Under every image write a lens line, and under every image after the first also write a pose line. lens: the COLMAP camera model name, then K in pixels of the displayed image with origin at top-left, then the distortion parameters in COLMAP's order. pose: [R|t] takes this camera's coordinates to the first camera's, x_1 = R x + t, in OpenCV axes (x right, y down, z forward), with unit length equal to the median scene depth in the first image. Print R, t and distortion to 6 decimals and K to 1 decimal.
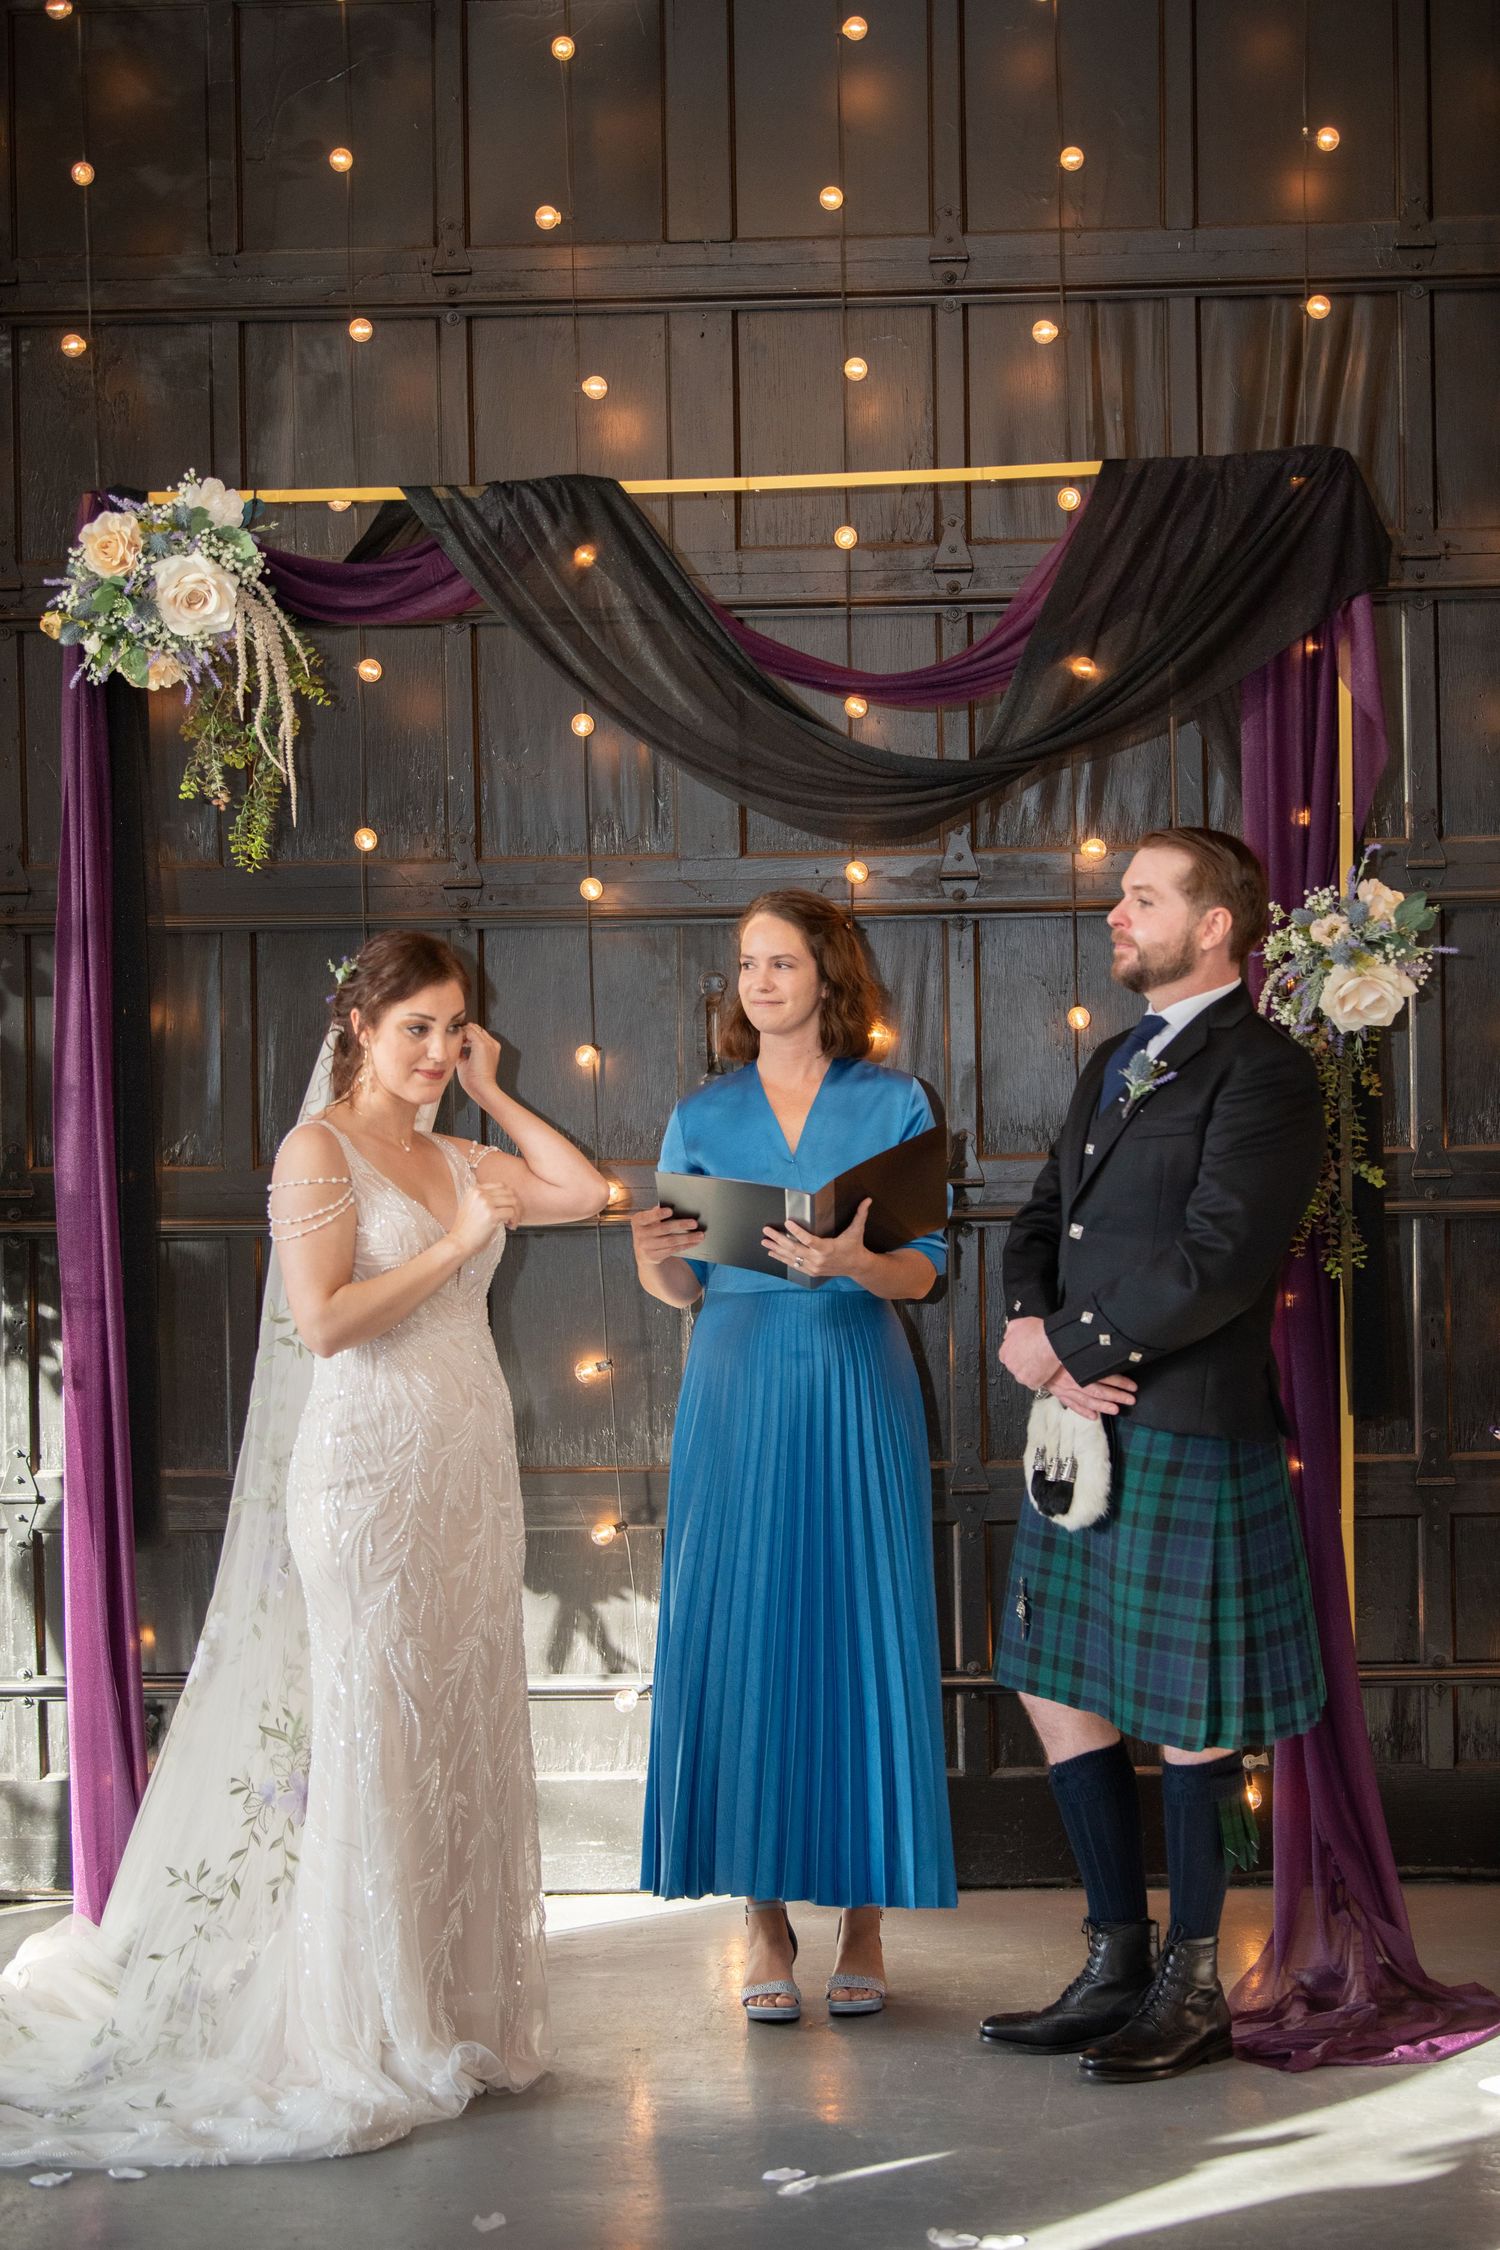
lens RADIAL K [[4679.4, 0, 654.4], [0, 4679.4, 1104.0], [0, 0, 1]] dist [-0.039600, 0.000000]
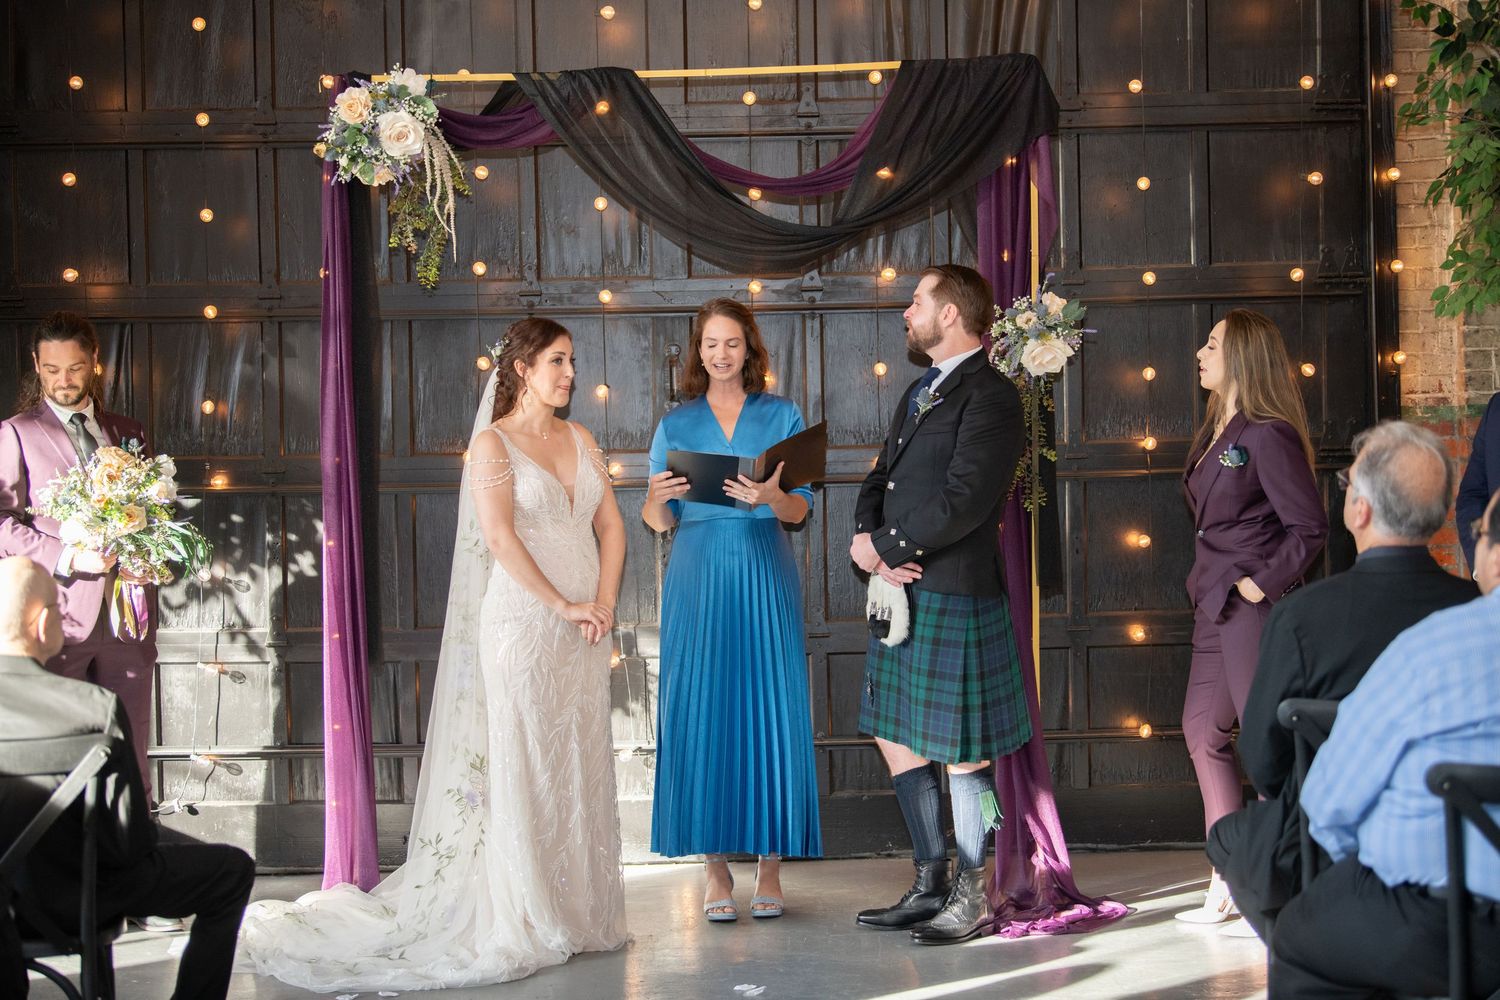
lens RADIAL K [[3119.6, 0, 744.1], [0, 3119.6, 500.6], [0, 0, 1]] dist [-0.039600, 0.000000]
pose [[0.997454, -0.004026, 0.071202, -0.051719], [0.002446, 0.999749, 0.022270, 0.005805], [-0.071274, -0.022039, 0.997213, -0.204901]]
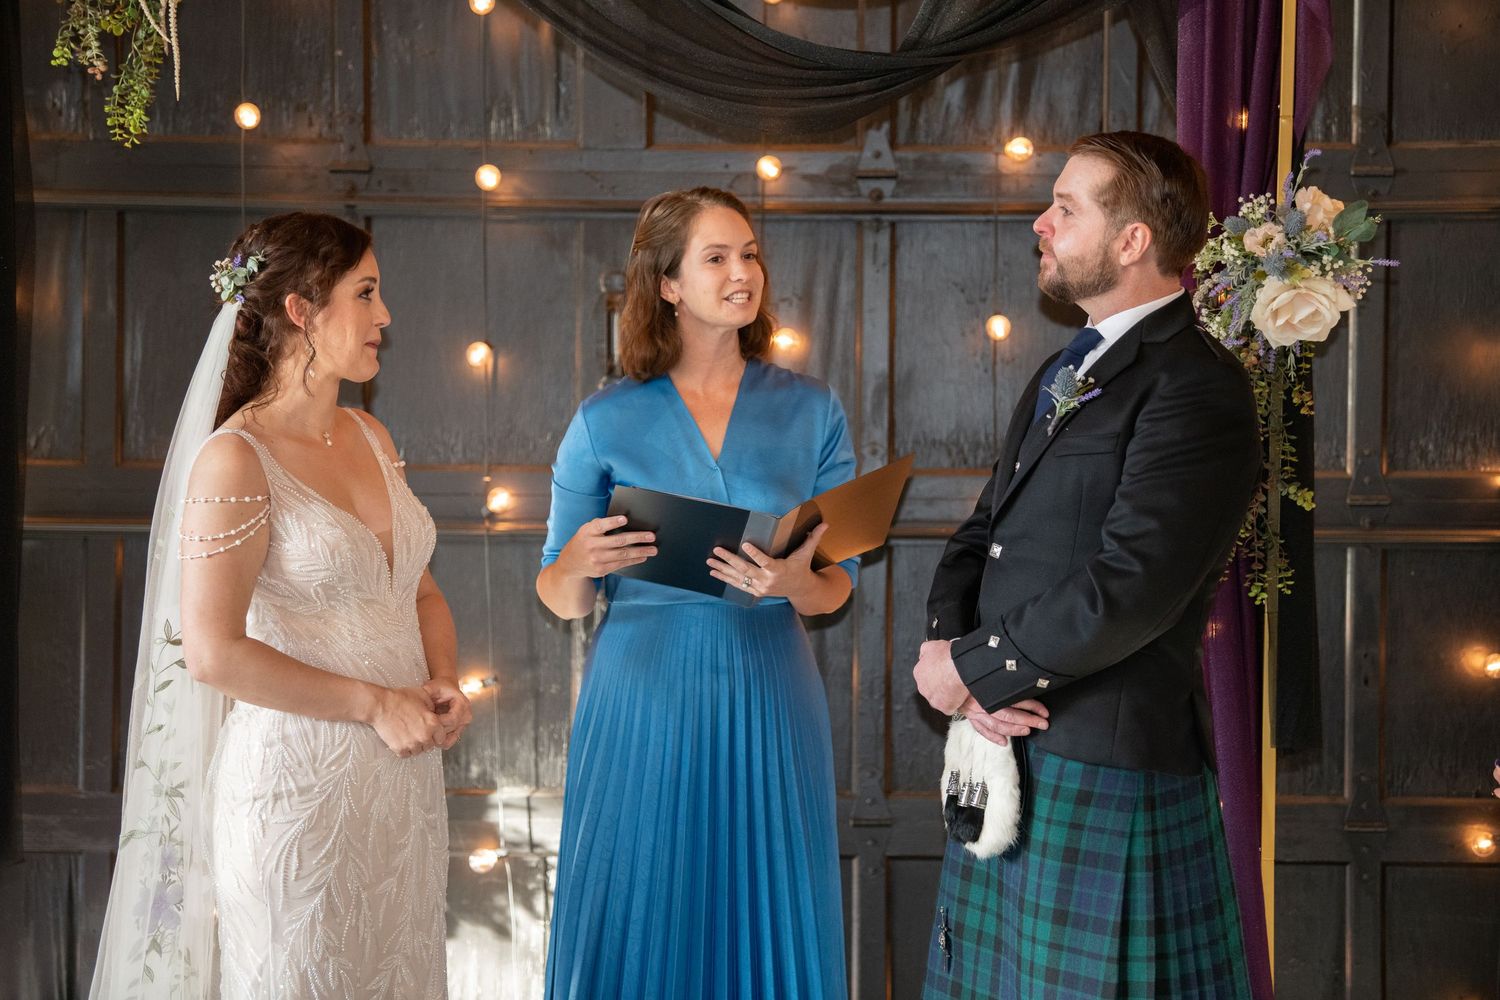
lens RADIAL K [[5185.3, 0, 756.2], [0, 5185.3, 495.1], [0, 0, 1]] dist [0.684364, 0.000000]
pose [[0.998772, 0.023668, 0.043516, -0.003896], [-0.024302, 0.999605, 0.014092, 0.002236], [-0.043165, -0.015132, 0.998953, -0.058629]]
